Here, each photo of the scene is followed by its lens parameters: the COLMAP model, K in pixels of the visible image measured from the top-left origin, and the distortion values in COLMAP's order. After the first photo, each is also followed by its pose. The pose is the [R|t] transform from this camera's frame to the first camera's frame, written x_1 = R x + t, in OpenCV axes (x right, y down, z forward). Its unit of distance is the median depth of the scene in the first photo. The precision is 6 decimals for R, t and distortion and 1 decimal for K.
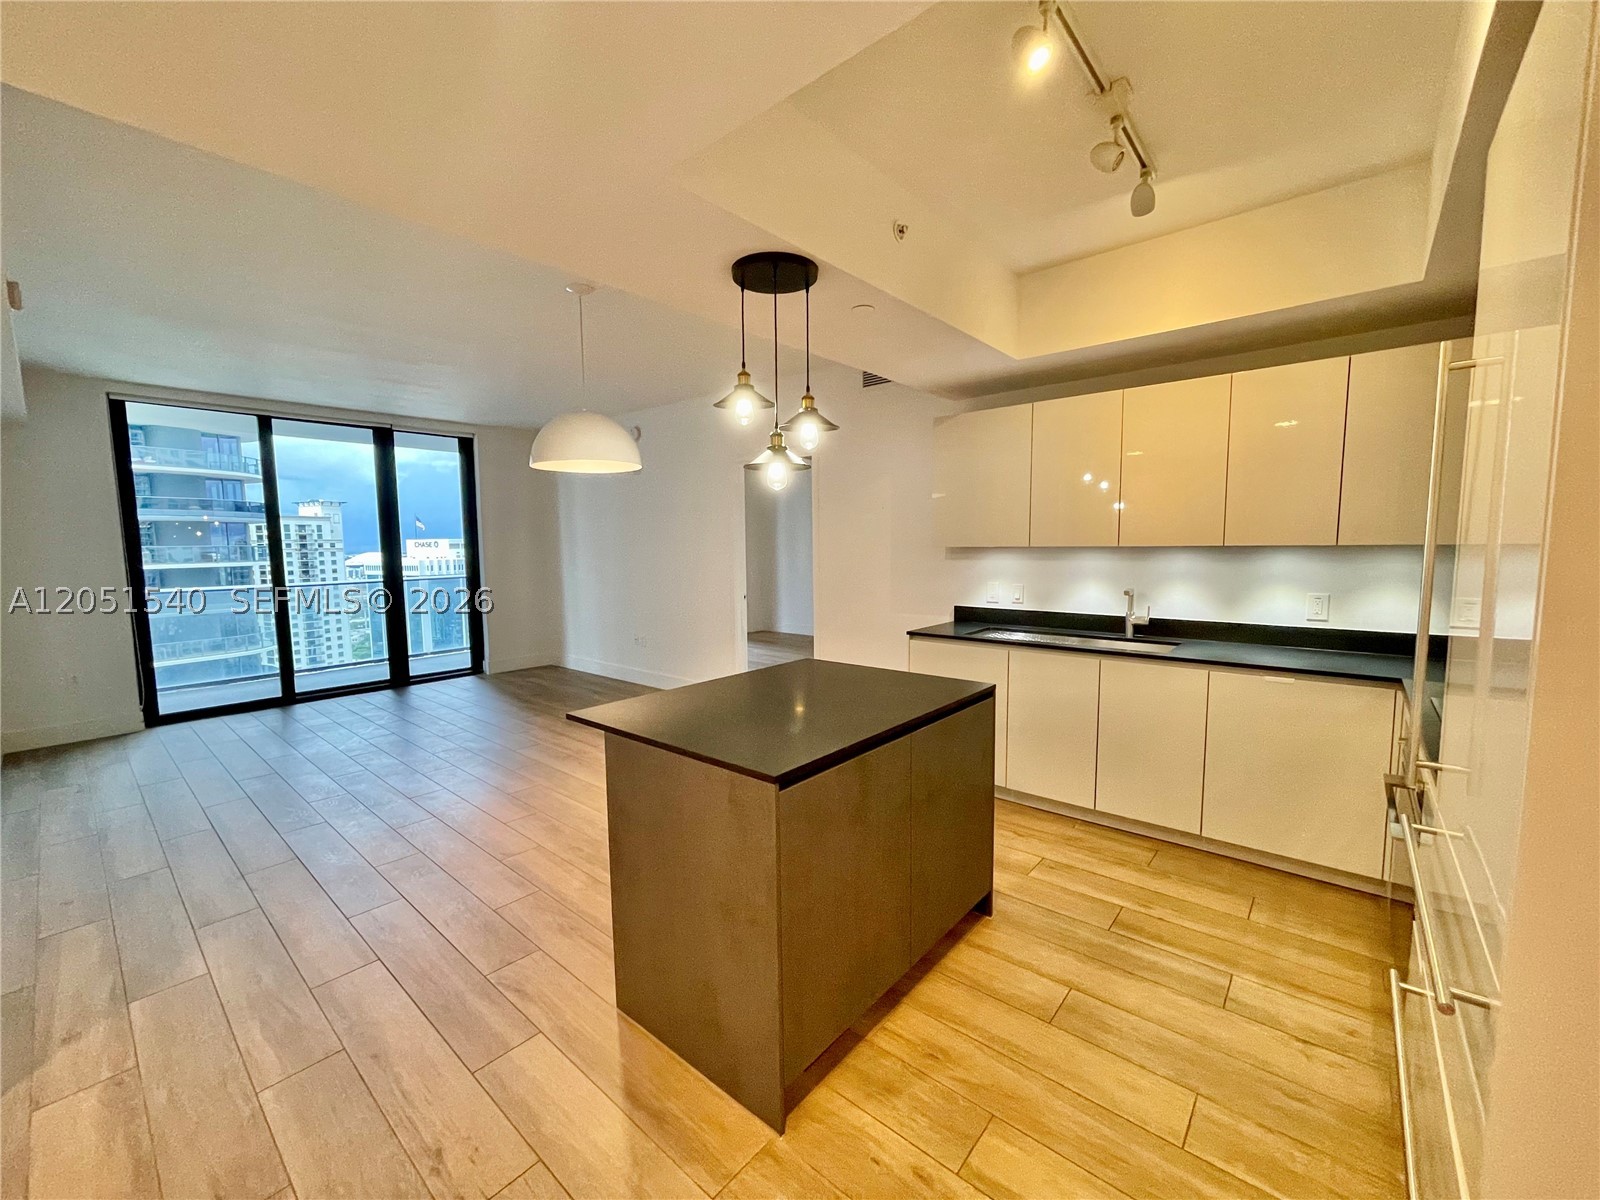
lens RADIAL K [[643.1, 0, 786.1], [0, 643.1, 602.7], [0, 0, 1]] dist [-0.000975, -0.000579]
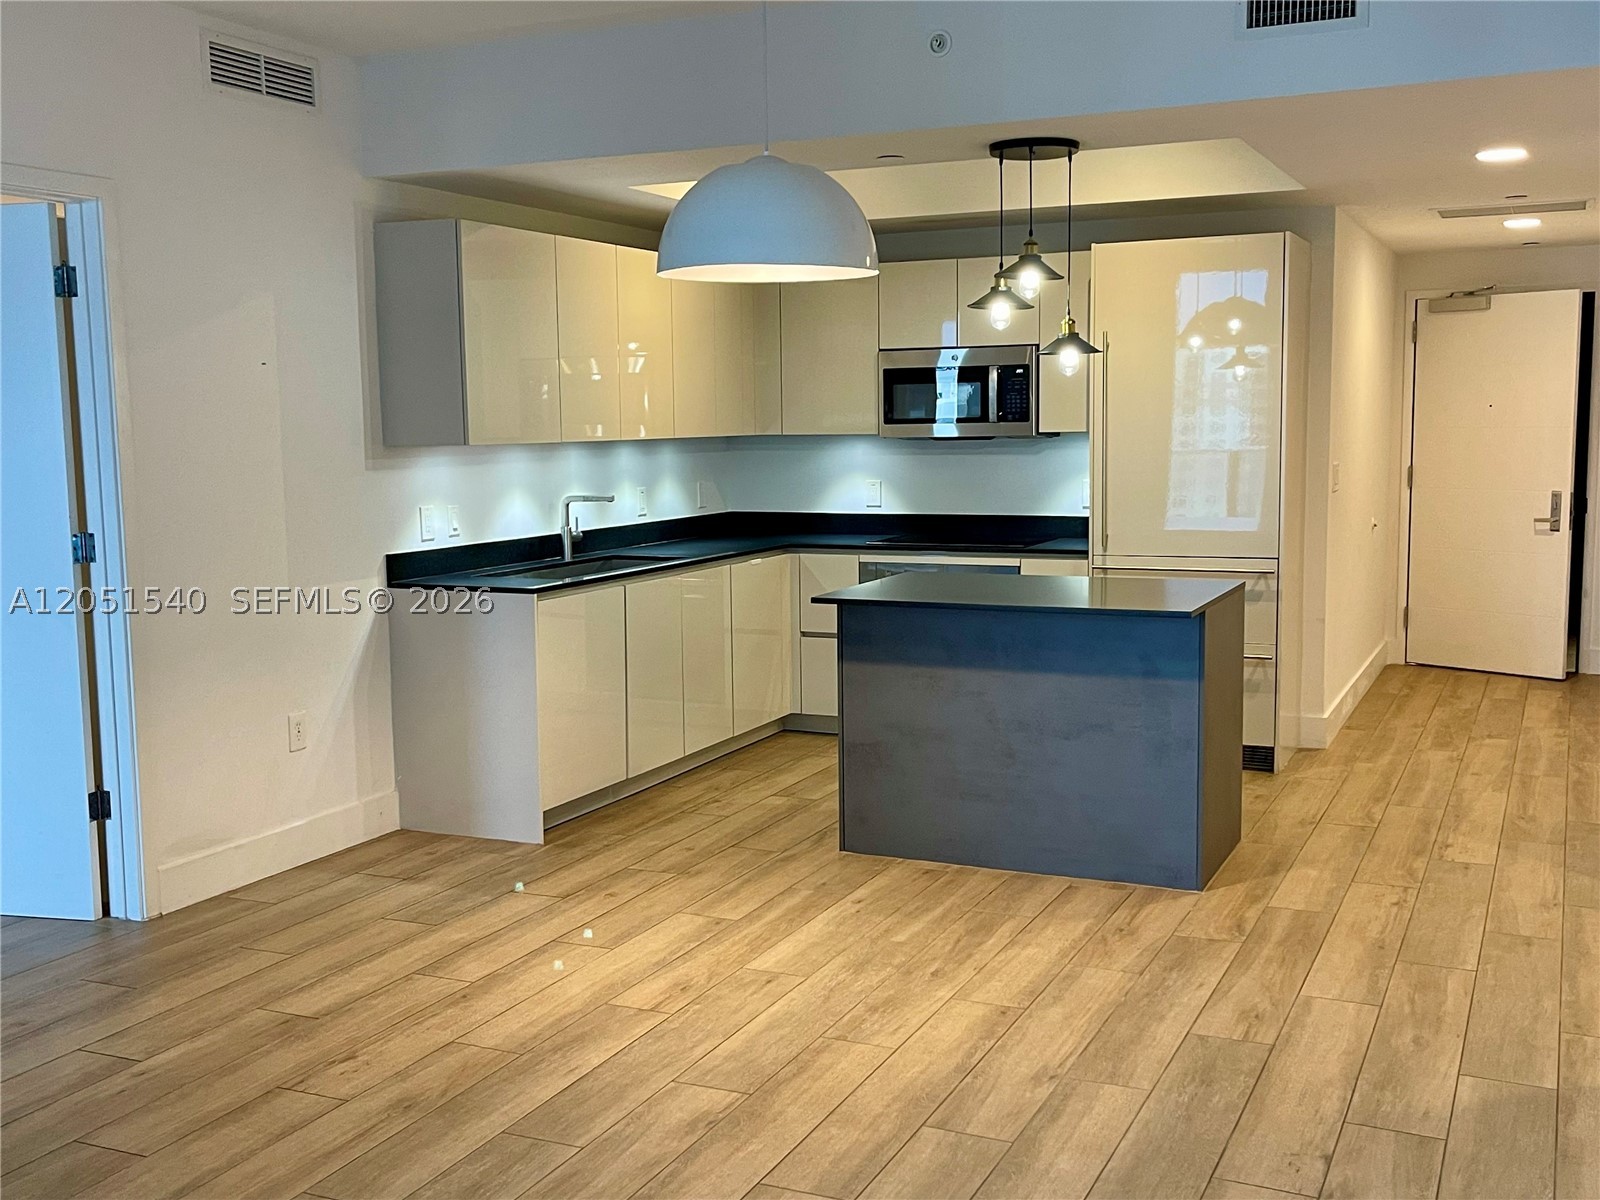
lens RADIAL K [[1680.5, 0, 800.0], [0, 1680.5, 600.0], [0, 0, 1]] dist [0.070239, -0.038434]
pose [[-0.283176, -0.090365, 0.954801, -2.202102], [0.105395, 0.986589, 0.124632, -0.180510], [-0.953259, 0.135925, -0.269855, 1.935187]]
